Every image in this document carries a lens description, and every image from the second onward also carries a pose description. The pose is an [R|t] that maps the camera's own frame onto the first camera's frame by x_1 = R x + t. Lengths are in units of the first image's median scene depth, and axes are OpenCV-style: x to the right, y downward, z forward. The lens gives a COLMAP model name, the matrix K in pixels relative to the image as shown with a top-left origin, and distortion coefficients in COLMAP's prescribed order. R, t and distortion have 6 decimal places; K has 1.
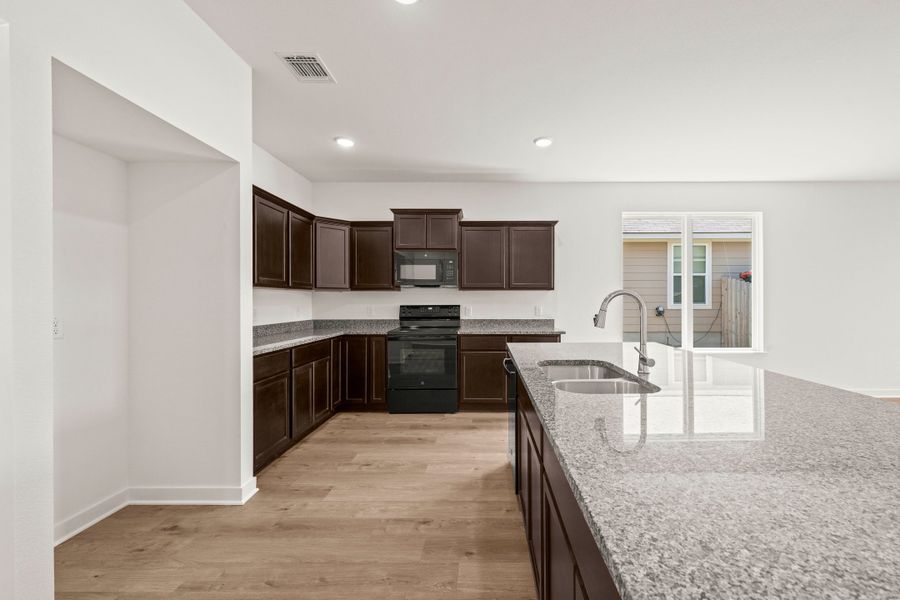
lens RADIAL K [[361.8, 0, 453.0], [0, 361.8, 301.9], [0, 0, 1]] dist [-0.000151, 0.000189]
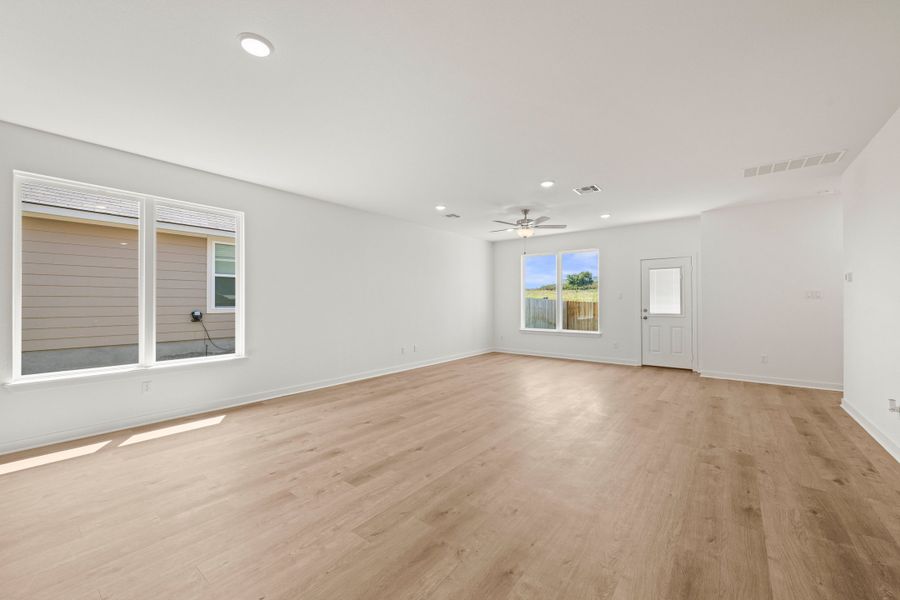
lens RADIAL K [[361.8, 0, 453.0], [0, 361.8, 301.9], [0, 0, 1]] dist [-0.000151, 0.000189]
pose [[0.606848, 0.001968, 0.794816, 0.430886], [0.004672, 0.999971, -0.006043, -0.000445], [-0.794804, 0.007381, 0.606821, -0.030906]]
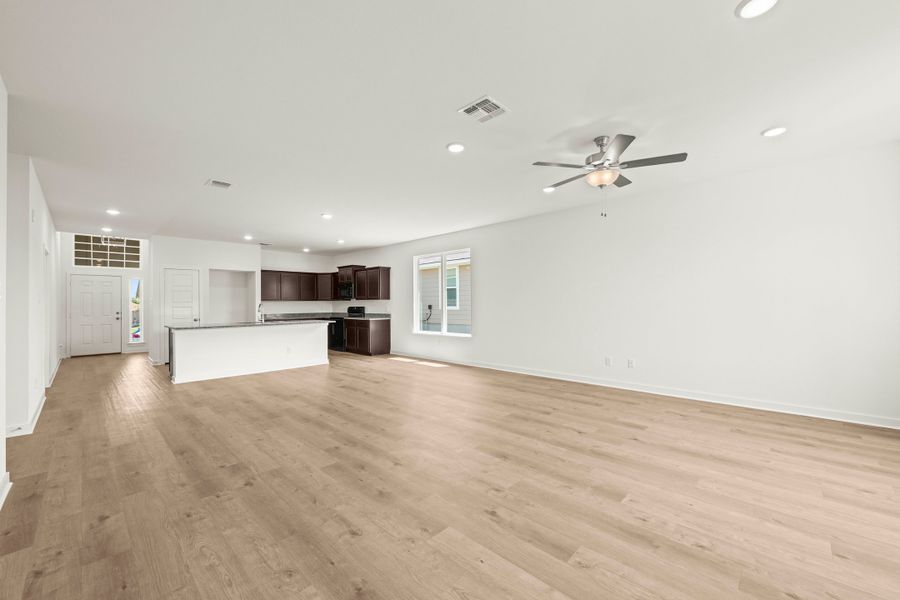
lens RADIAL K [[361.8, 0, 453.0], [0, 361.8, 301.9], [0, 0, 1]] dist [-0.000151, 0.000189]
pose [[0.718115, -0.008264, -0.695875, 1.901933], [0.004706, 0.999964, -0.007019, -0.002531], [0.695909, 0.001765, 0.718128, -0.185243]]
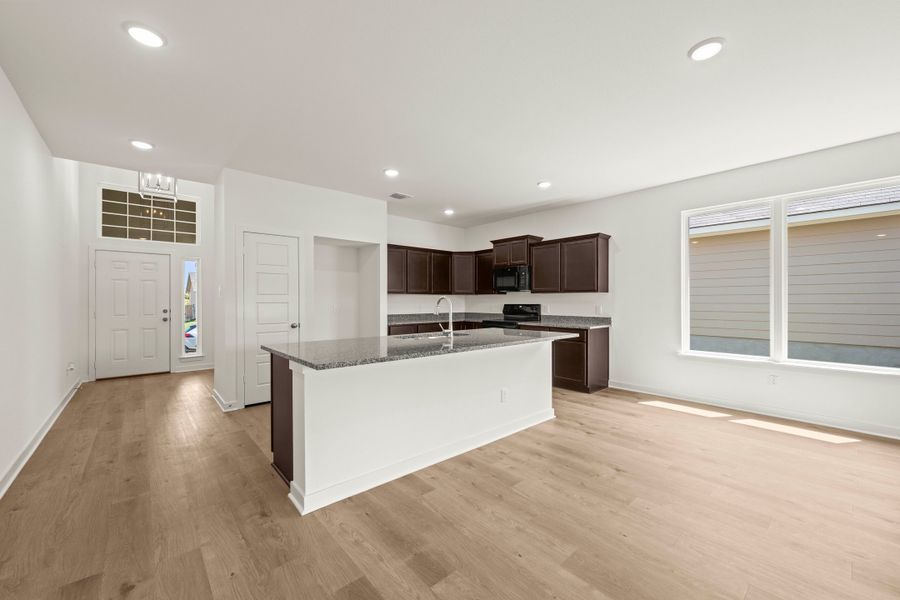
lens RADIAL K [[361.8, 0, 453.0], [0, 361.8, 301.9], [0, 0, 1]] dist [-0.000151, 0.000189]
pose [[0.659428, 0.001775, -0.751766, 0.801632], [-0.002528, 0.999997, 0.000143, 0.000168], [0.751764, 0.001806, 0.659430, -0.115795]]
